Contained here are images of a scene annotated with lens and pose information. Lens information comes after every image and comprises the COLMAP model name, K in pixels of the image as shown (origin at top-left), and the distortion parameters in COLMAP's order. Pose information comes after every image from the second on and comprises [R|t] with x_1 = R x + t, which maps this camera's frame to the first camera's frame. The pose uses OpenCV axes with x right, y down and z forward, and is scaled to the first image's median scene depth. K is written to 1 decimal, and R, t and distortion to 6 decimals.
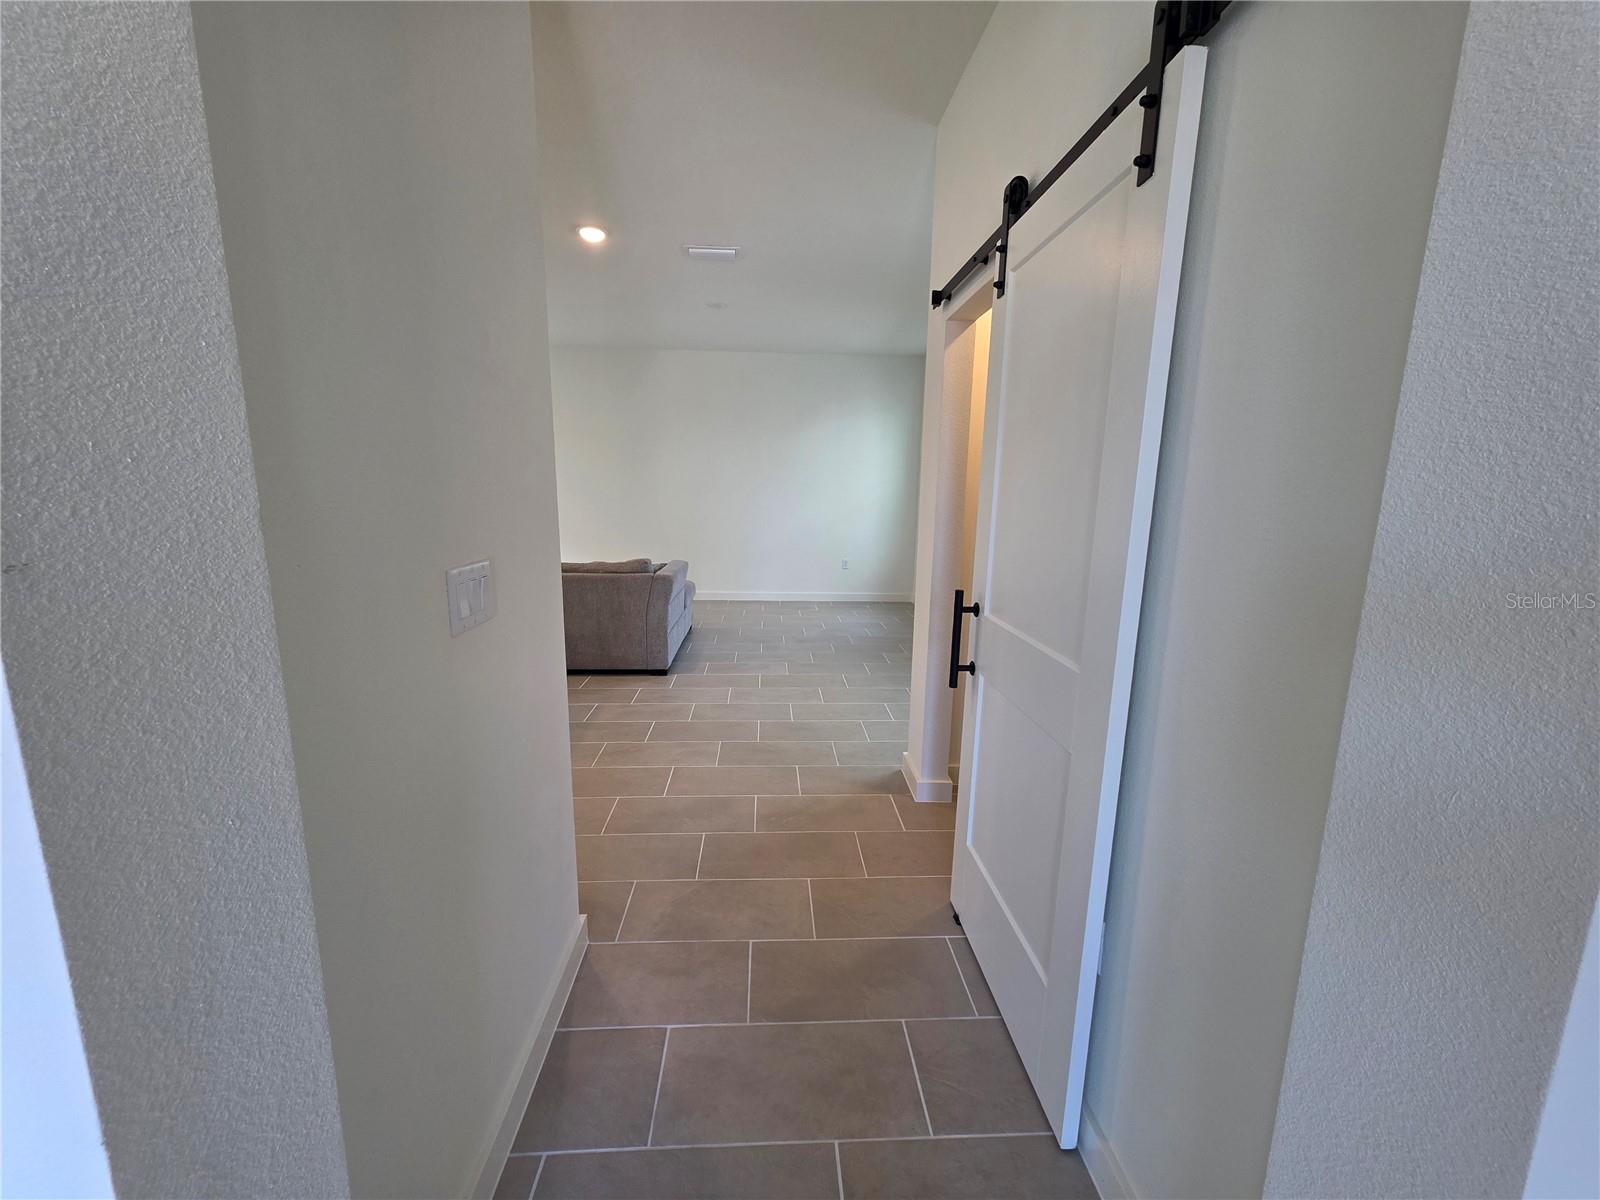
lens RADIAL K [[639.9, 0, 800.0], [0, 639.9, 600.0], [0, 0, 1]] dist [0.011498, 0.000061]
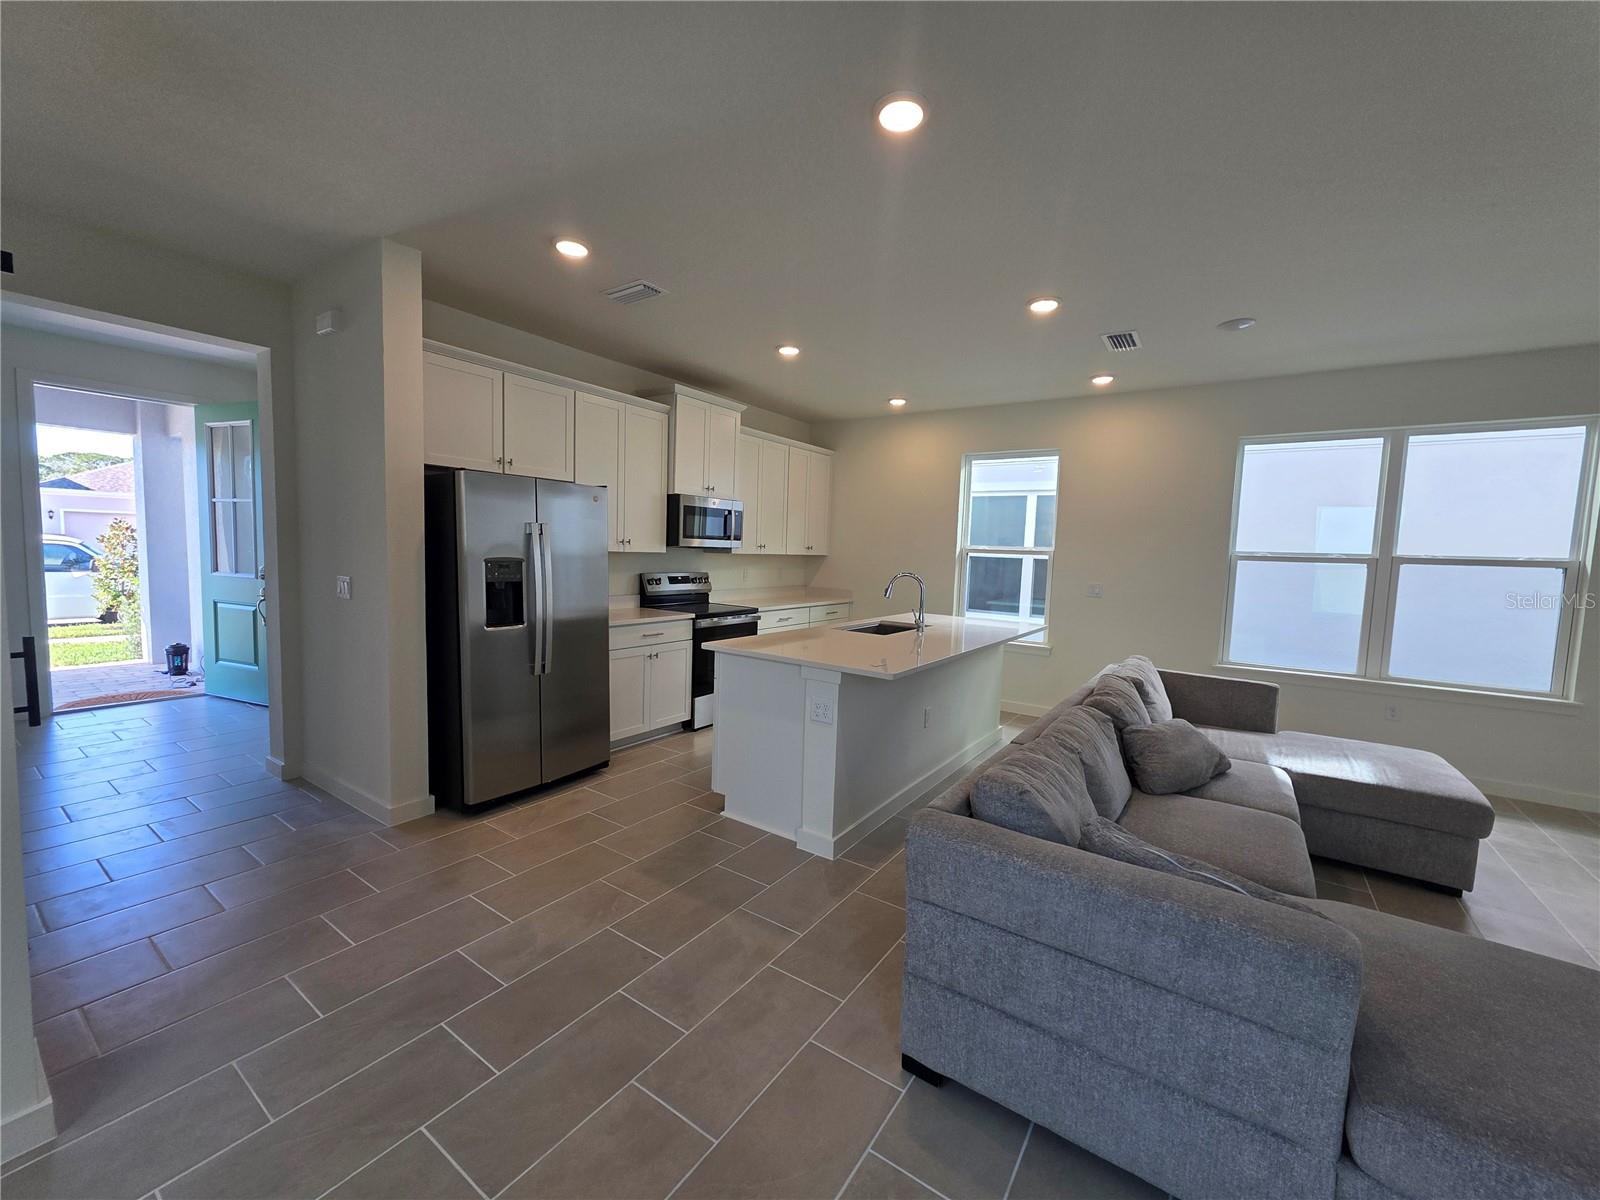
lens RADIAL K [[639.9, 0, 800.0], [0, 639.9, 600.0], [0, 0, 1]] dist [0.011498, 0.000061]
pose [[-0.606475, 0.032874, -0.794423, 0.133218], [-0.189556, 0.964358, 0.184616, -0.220814], [0.772177, 0.262552, -0.578627, 1.115607]]
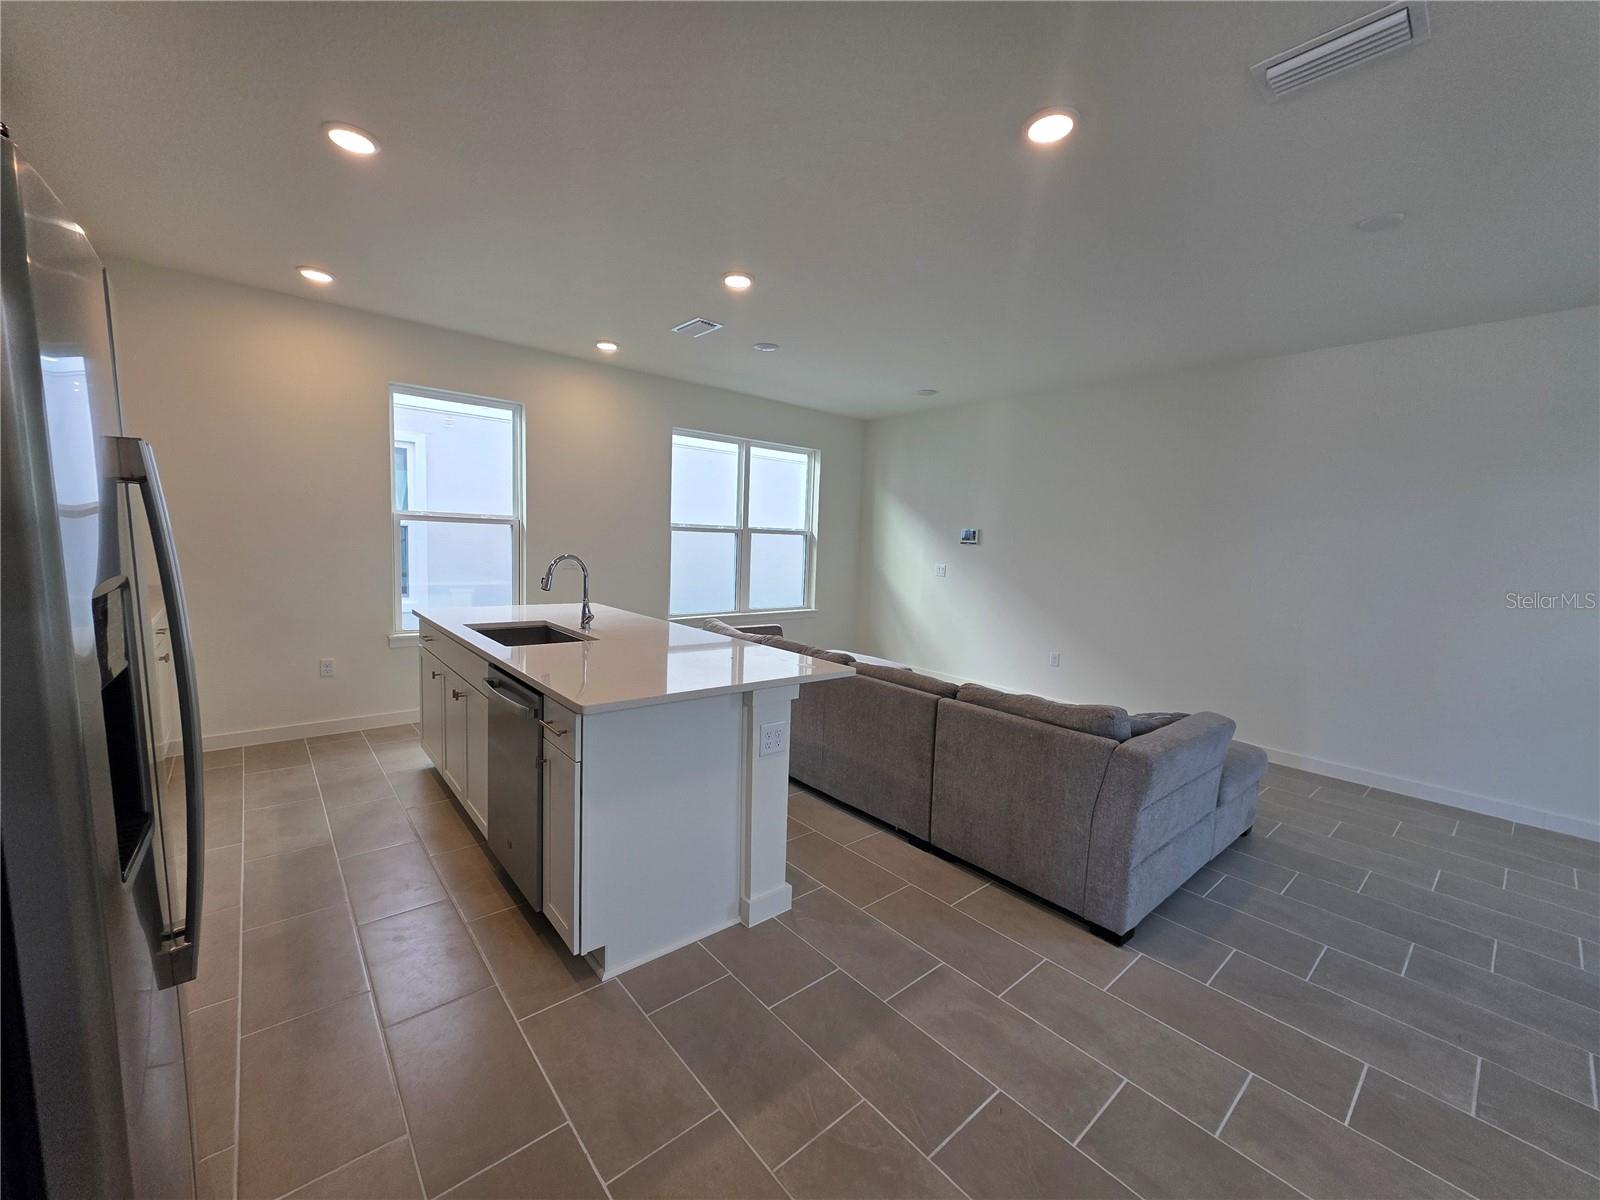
lens RADIAL K [[639.9, 0, 800.0], [0, 639.9, 600.0], [0, 0, 1]] dist [0.011498, 0.000061]
pose [[0.615703, 0.086277, -0.783241, 0.011107], [-0.178069, 0.983509, -0.031642, -0.091587], [0.767594, 0.158953, 0.620913, 0.453267]]
